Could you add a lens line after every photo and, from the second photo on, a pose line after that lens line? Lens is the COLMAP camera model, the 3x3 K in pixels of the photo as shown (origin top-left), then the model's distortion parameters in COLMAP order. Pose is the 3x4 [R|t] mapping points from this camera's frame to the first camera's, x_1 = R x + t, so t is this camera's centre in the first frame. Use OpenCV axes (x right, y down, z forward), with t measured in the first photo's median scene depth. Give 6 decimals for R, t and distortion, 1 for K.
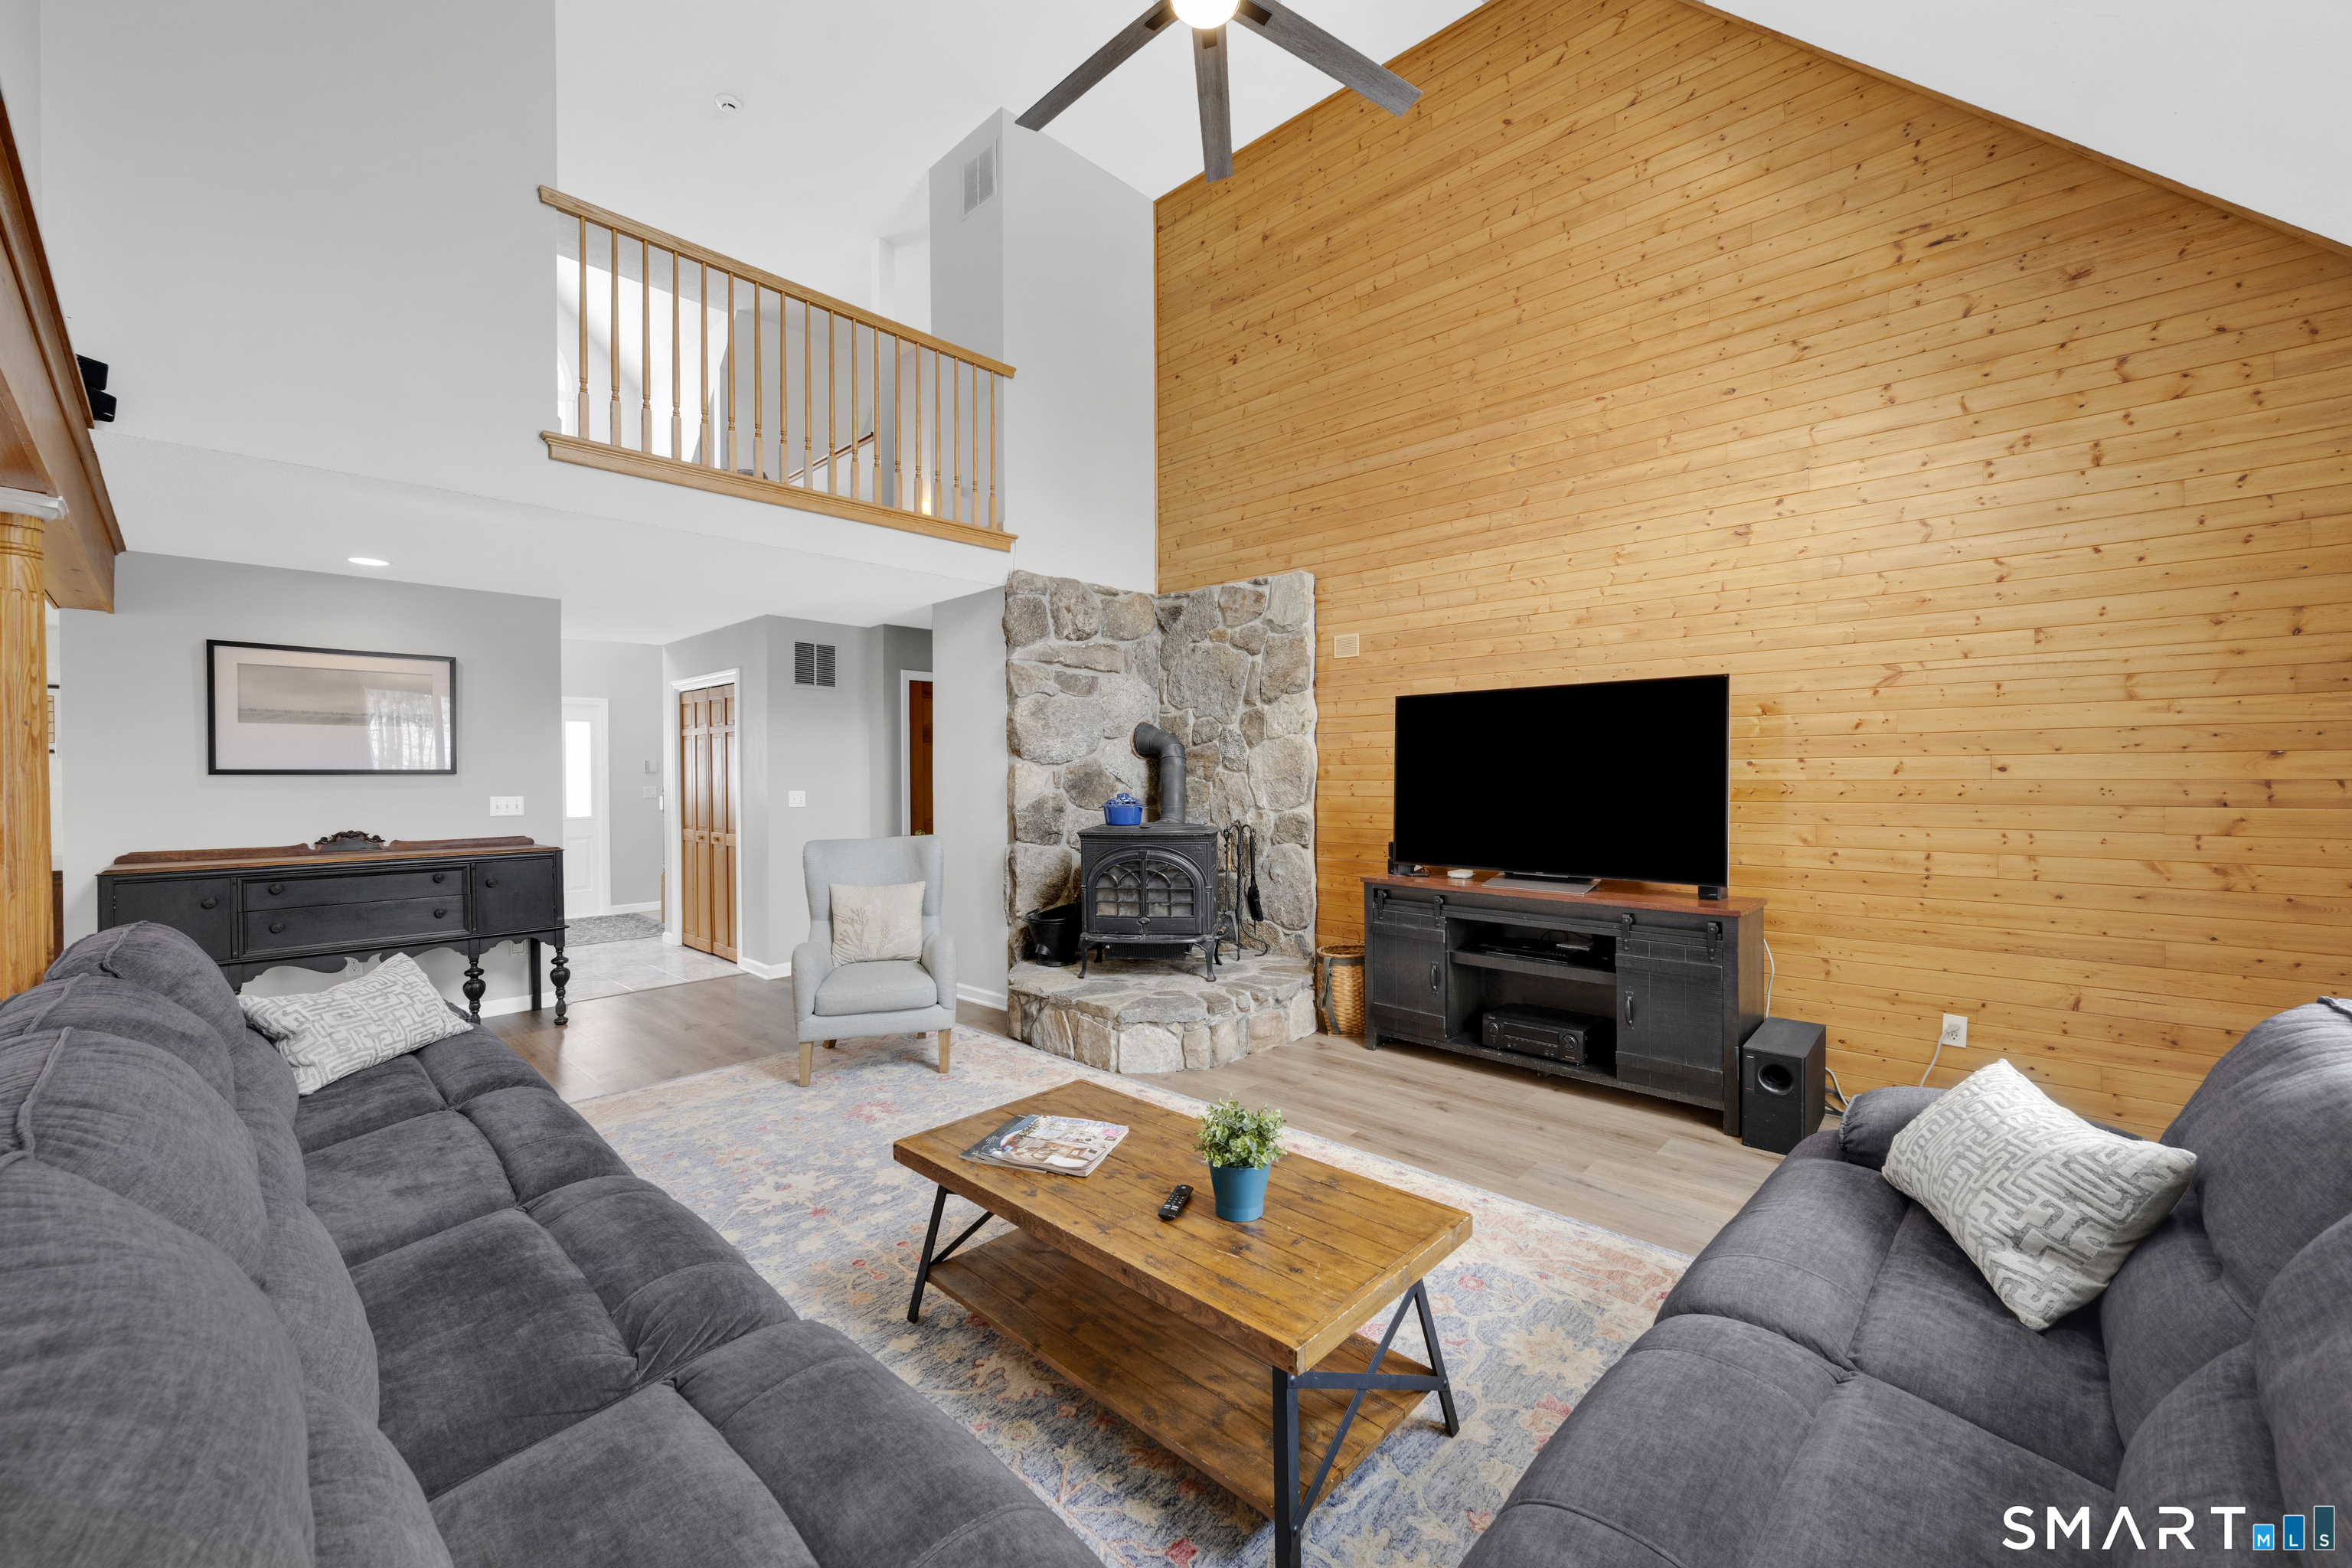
lens RADIAL K [[924.5, 0, 1184.3], [0, 924.5, 782.1], [0, 0, 1]] dist [0.001451, -0.000071]
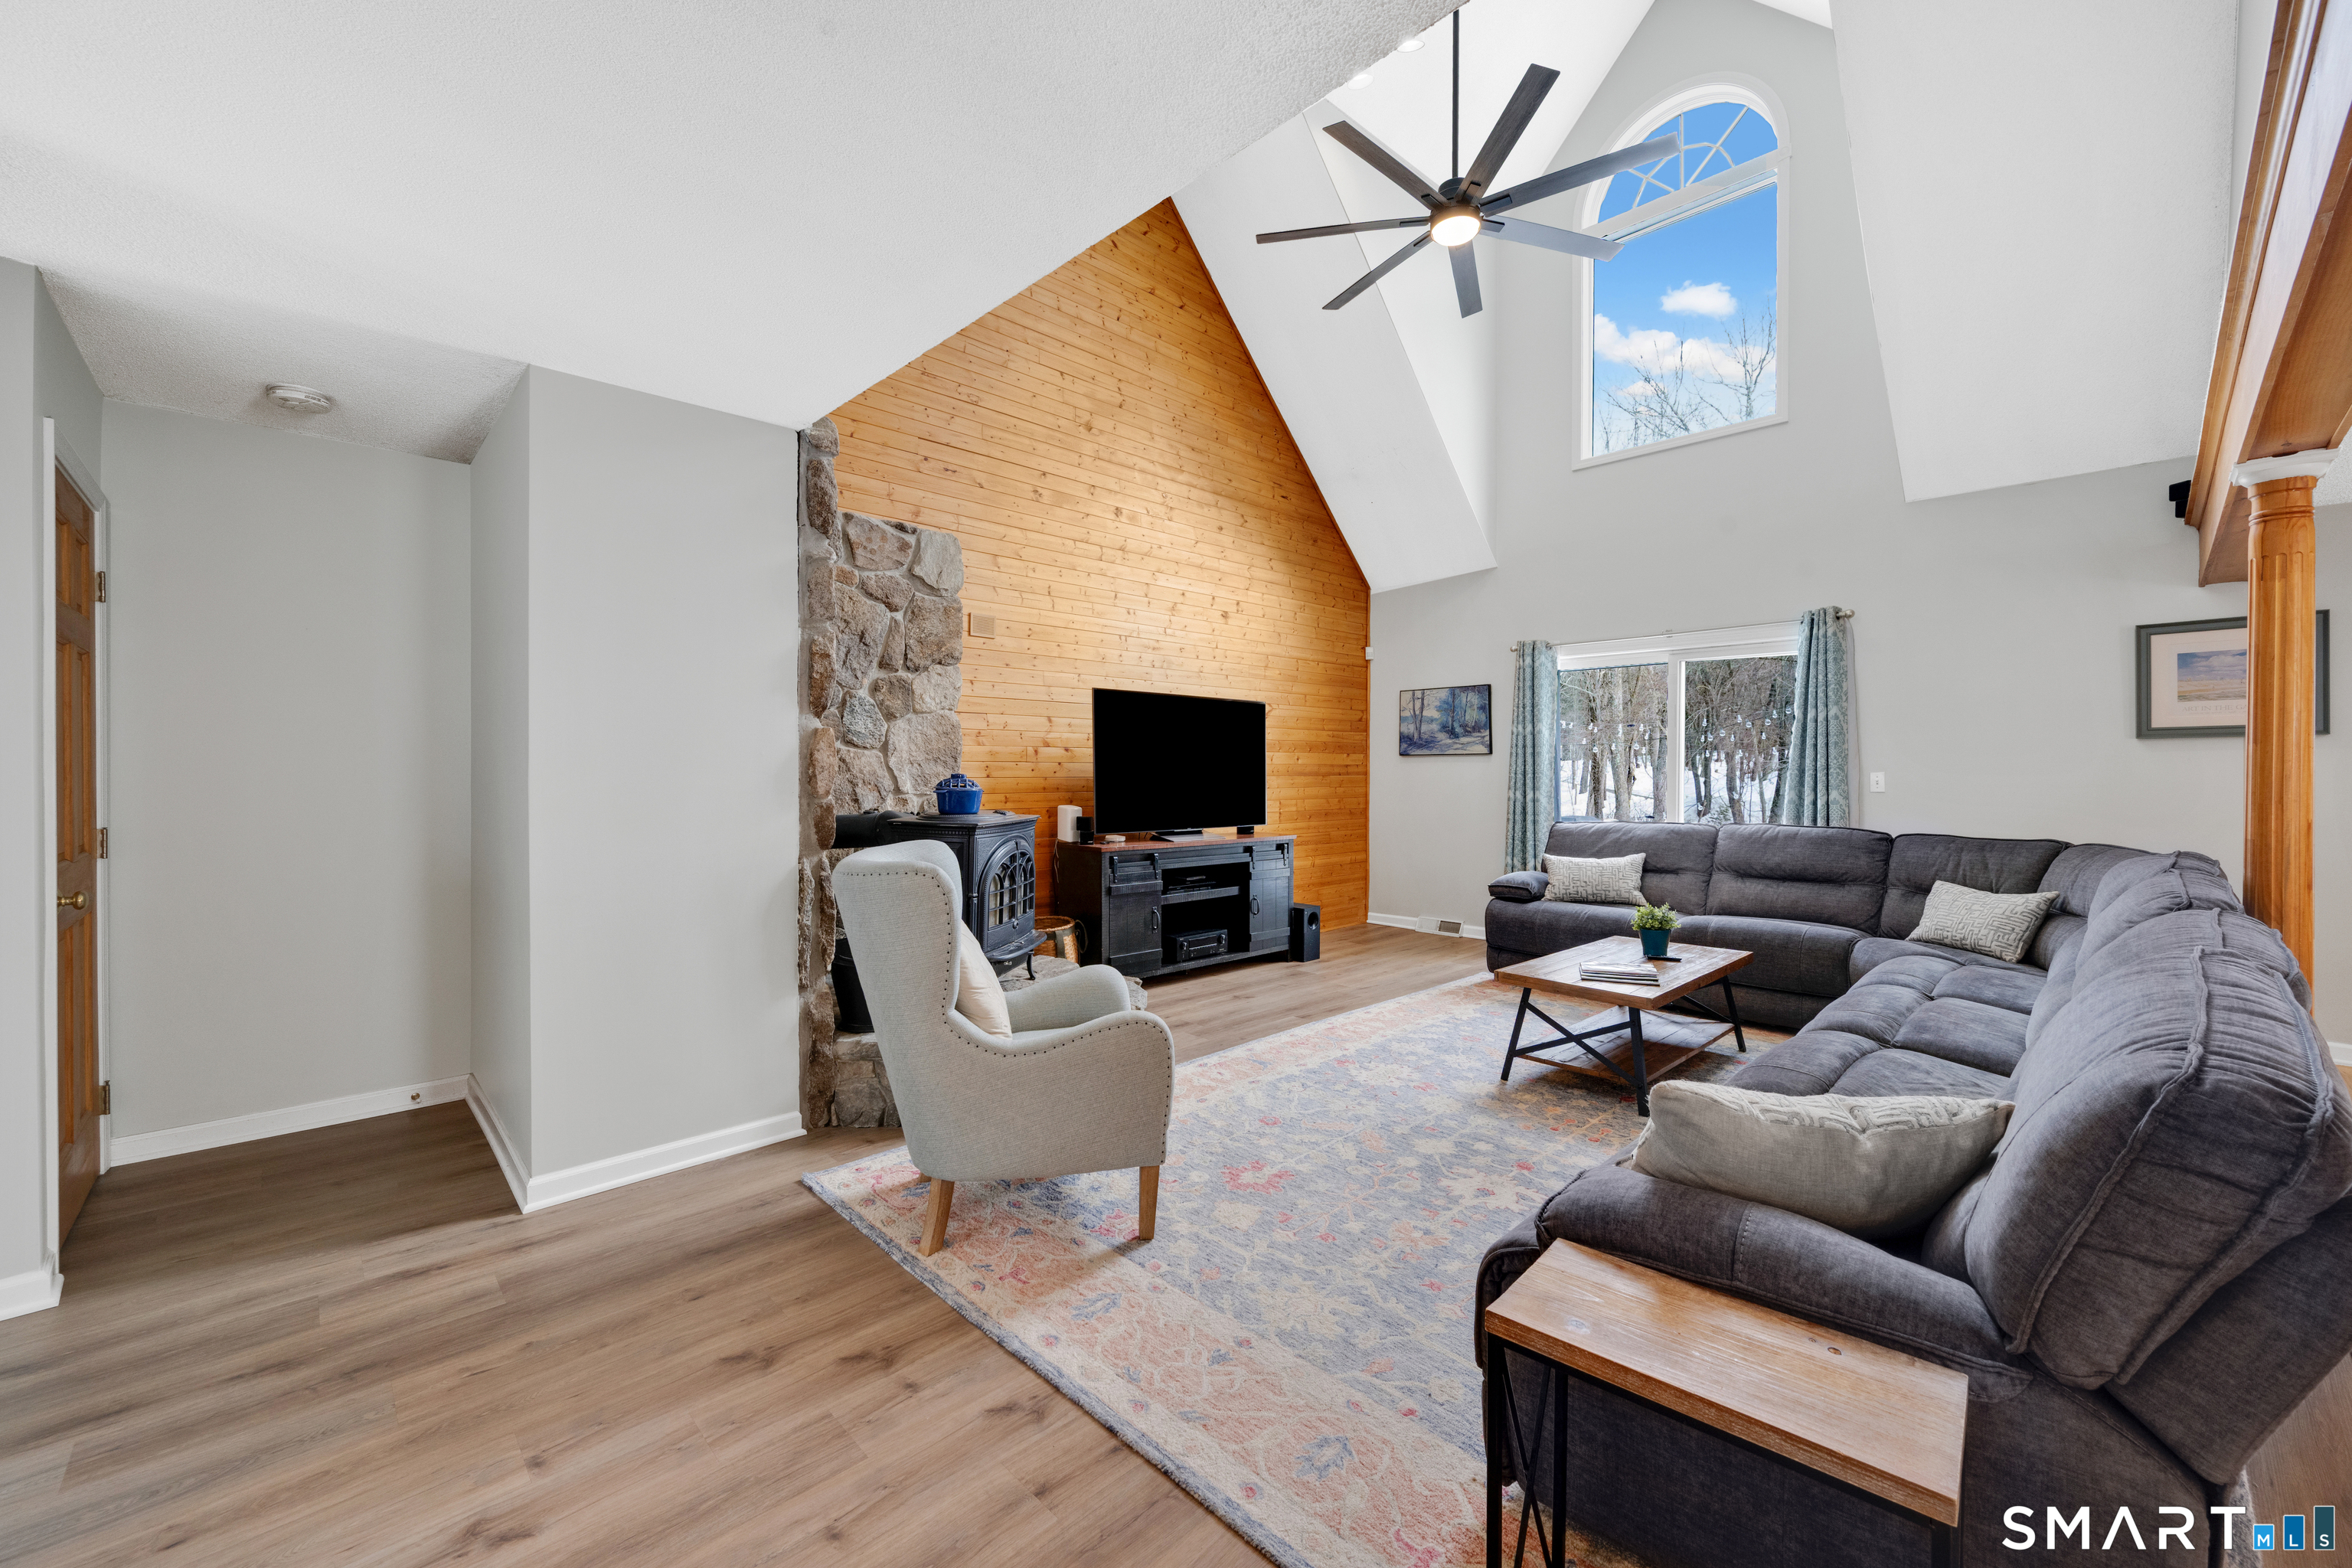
lens RADIAL K [[924.5, 0, 1184.4], [0, 924.5, 780.5], [0, 0, 1]] dist [0.001451, -0.000071]
pose [[0.054159, -0.004543, 0.998522, -0.901573], [0.006024, 0.999973, 0.004223, 0.017554], [-0.998514, 0.005787, 0.054185, 0.826133]]
